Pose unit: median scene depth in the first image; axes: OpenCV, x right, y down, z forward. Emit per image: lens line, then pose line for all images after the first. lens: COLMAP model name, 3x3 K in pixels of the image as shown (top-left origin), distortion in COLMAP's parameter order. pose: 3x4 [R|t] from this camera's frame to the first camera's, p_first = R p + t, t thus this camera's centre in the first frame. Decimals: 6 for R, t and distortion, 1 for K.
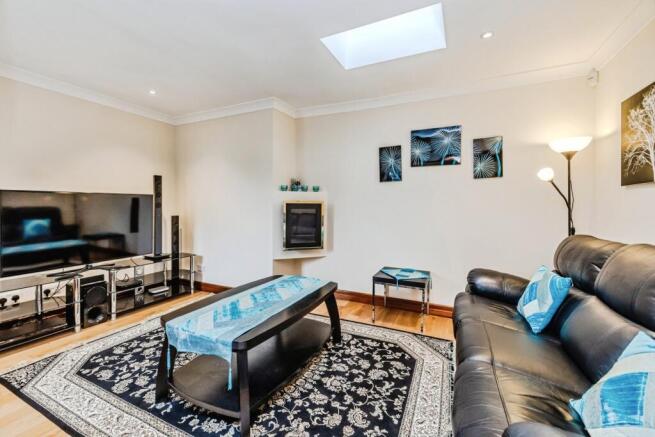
lens RADIAL K [[273.0, 0, 324.6], [0, 273.0, 212.1], [0, 0, 1]] dist [0.000711, 0.000424]
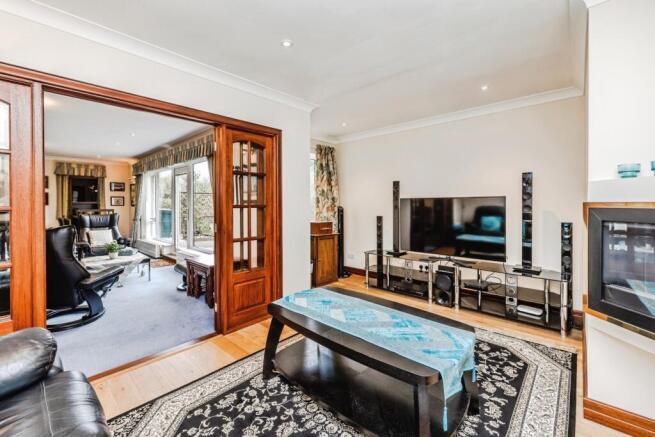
lens RADIAL K [[273.0, 0, 325.6], [0, 273.0, 207.1], [0, 0, 1]] dist [0.000711, 0.000424]
pose [[-0.295793, 0.006186, -0.955232, 0.810061], [-0.014931, 0.999827, 0.011099, -0.058915], [0.955135, 0.017545, -0.295649, 1.408771]]
